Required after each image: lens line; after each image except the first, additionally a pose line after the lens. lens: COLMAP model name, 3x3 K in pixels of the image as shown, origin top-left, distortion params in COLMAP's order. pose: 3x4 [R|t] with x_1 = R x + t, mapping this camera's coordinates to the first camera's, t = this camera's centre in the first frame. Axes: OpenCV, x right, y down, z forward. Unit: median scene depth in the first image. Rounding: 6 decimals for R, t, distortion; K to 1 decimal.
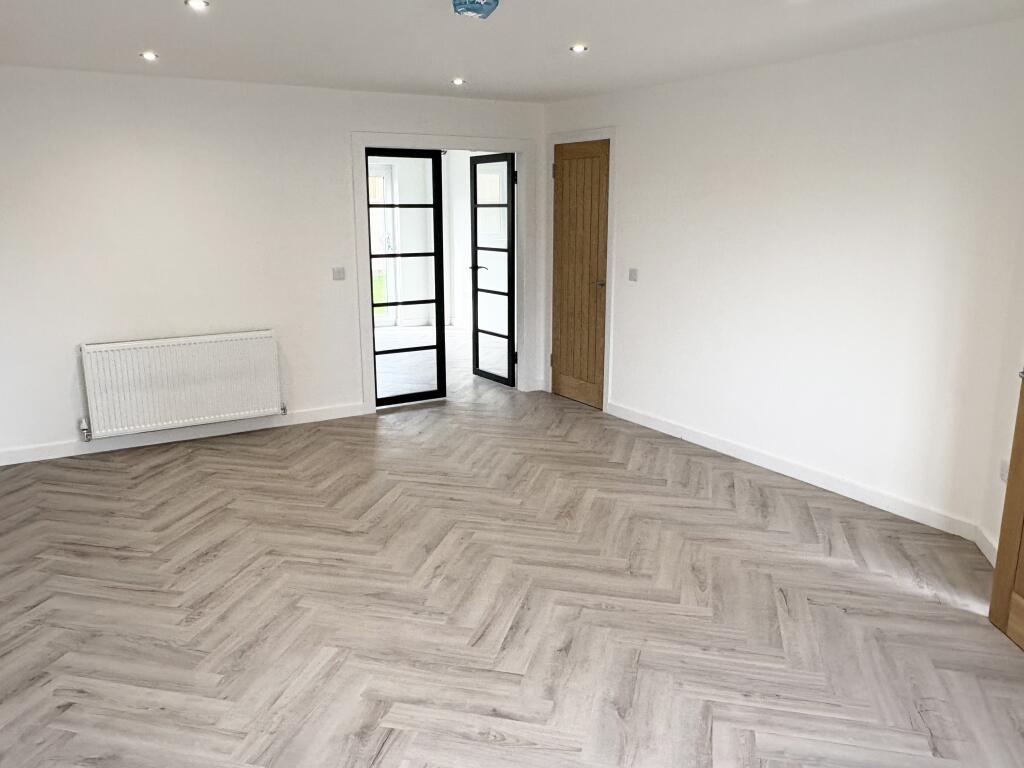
lens RADIAL K [[781.6, 0, 512.0], [0, 781.6, 384.0], [0, 0, 1]] dist [0.004335, 0.004148]
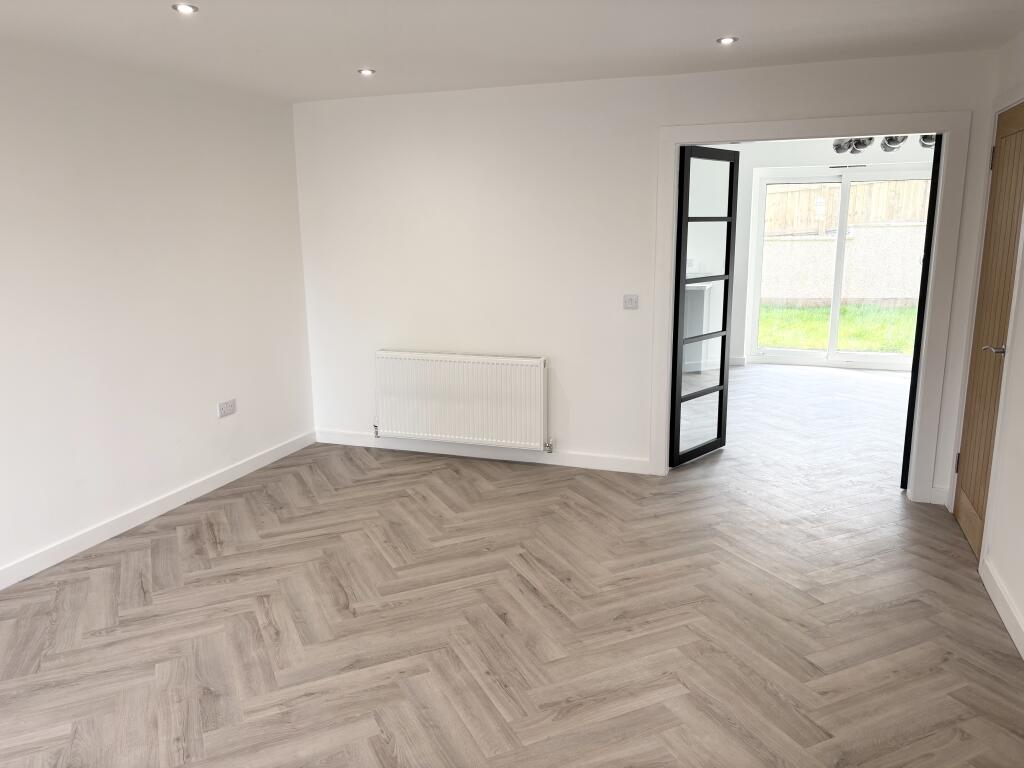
lens RADIAL K [[796.1, 0, 512.0], [0, 796.1, 384.0], [0, 0, 1]] dist [0.033501, -0.005669]
pose [[0.628132, 0.149413, -0.763627, 0.444561], [-0.159116, 0.985317, 0.061906, -0.106742], [0.761664, 0.082620, 0.642683, 0.493643]]
